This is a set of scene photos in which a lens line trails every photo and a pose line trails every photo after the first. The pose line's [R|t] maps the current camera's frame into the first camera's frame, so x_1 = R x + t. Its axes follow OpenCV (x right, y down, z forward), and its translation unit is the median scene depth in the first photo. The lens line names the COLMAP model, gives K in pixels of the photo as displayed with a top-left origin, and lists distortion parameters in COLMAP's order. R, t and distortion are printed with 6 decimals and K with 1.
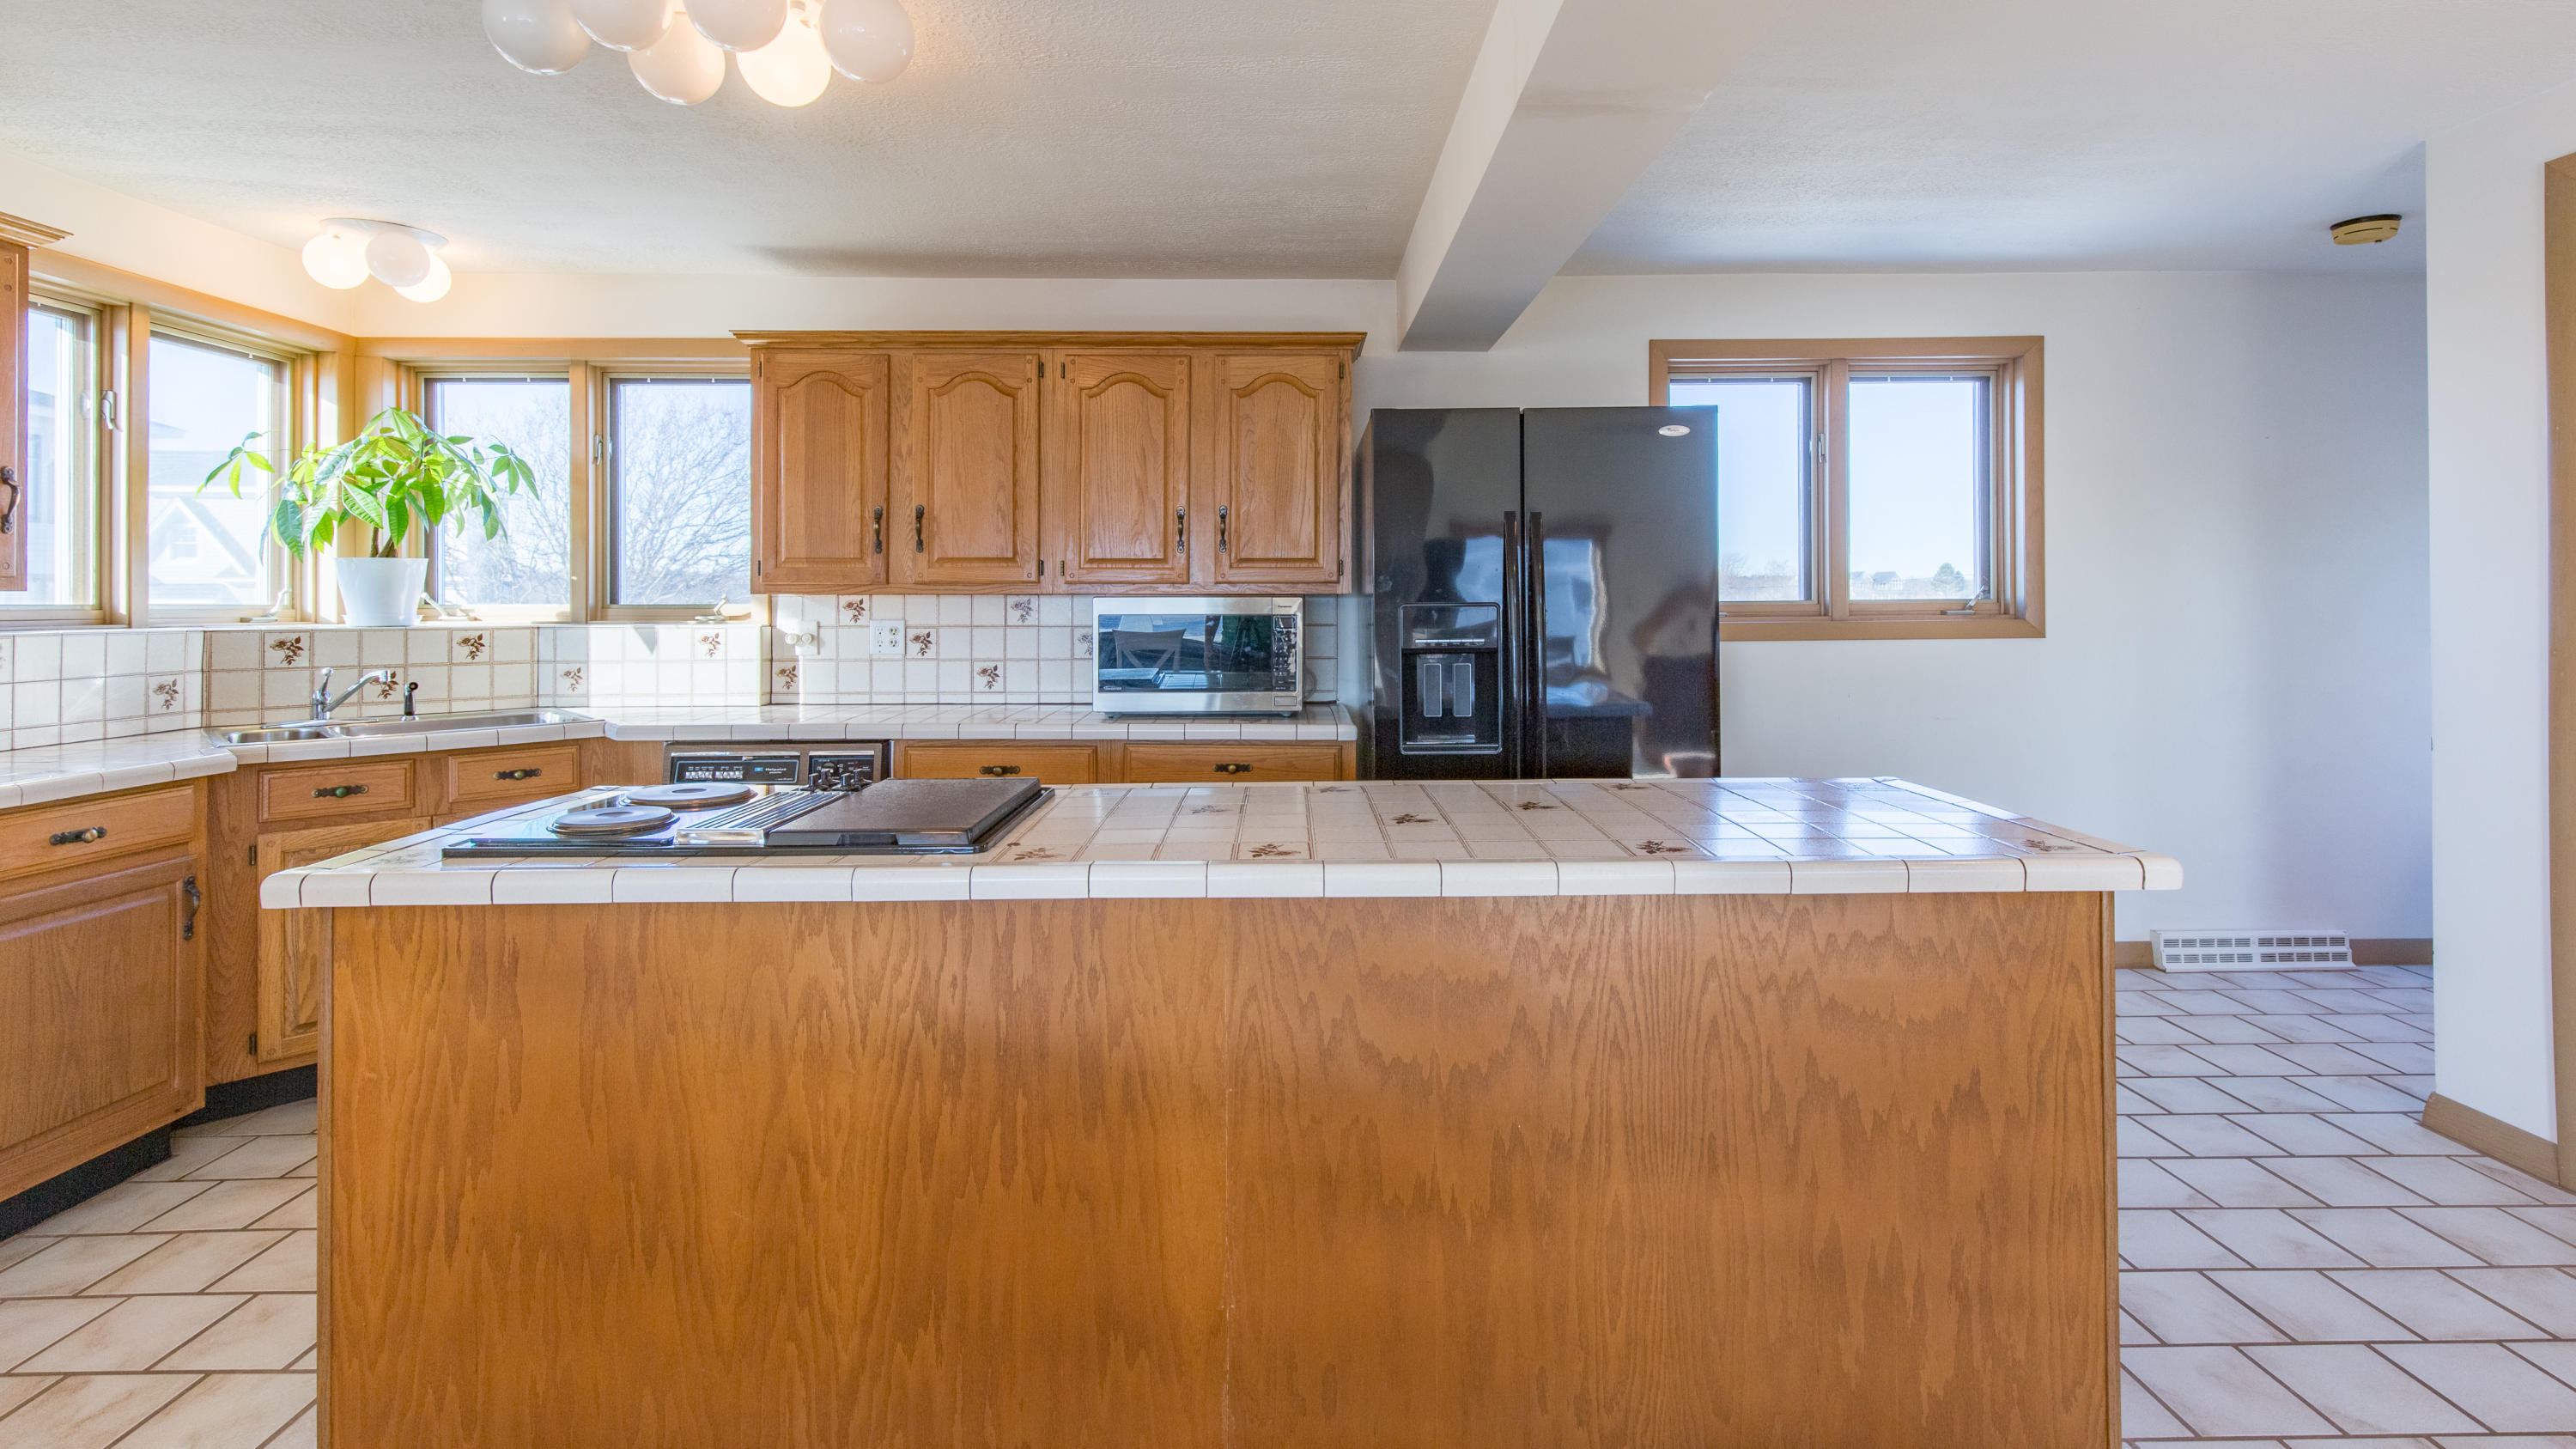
lens RADIAL K [[1203.8, 0, 1277.5], [0, 1203.8, 575.1], [0, 0, 1]] dist [0.006109, -0.000539]
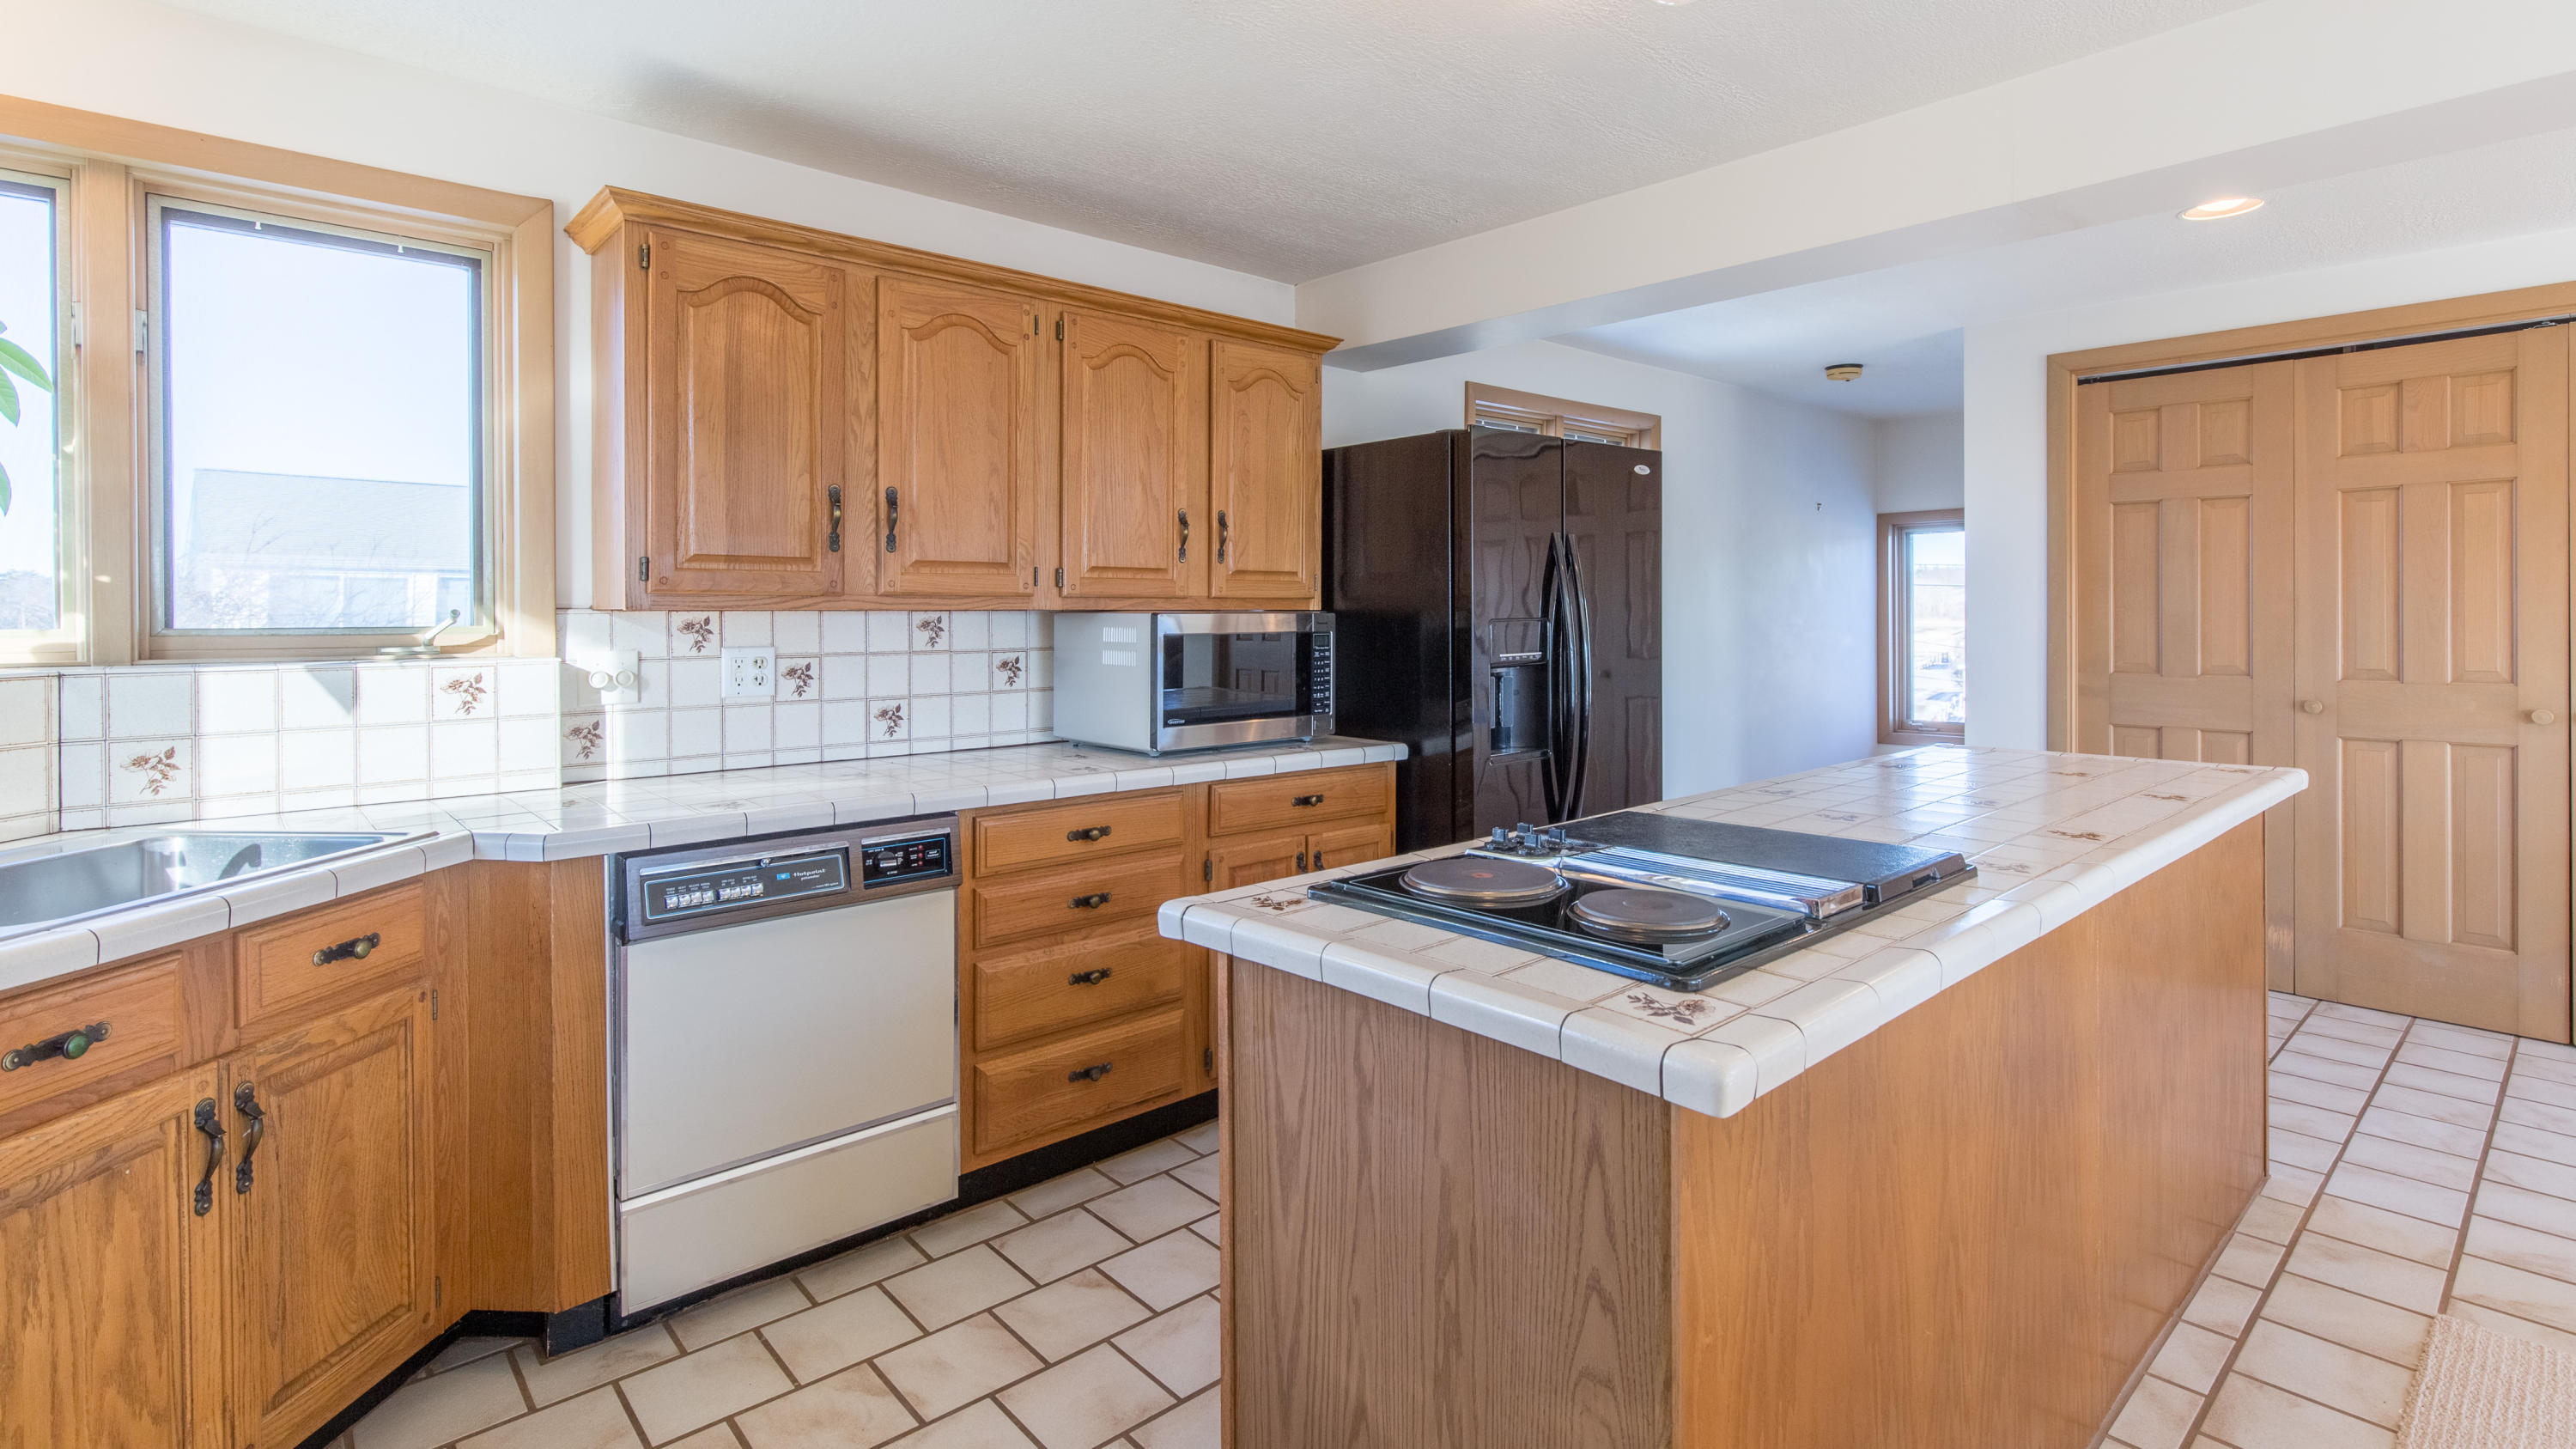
lens RADIAL K [[1206.8, 0, 1302.8], [0, 1206.8, 600.9], [0, 0, 1]] dist [0.006825, 0.000170]
pose [[0.748973, 0.006385, 0.662570, -0.562296], [-0.008601, 0.999963, 0.000086, 0.008047], [-0.662545, -0.005763, 0.749000, 0.276000]]
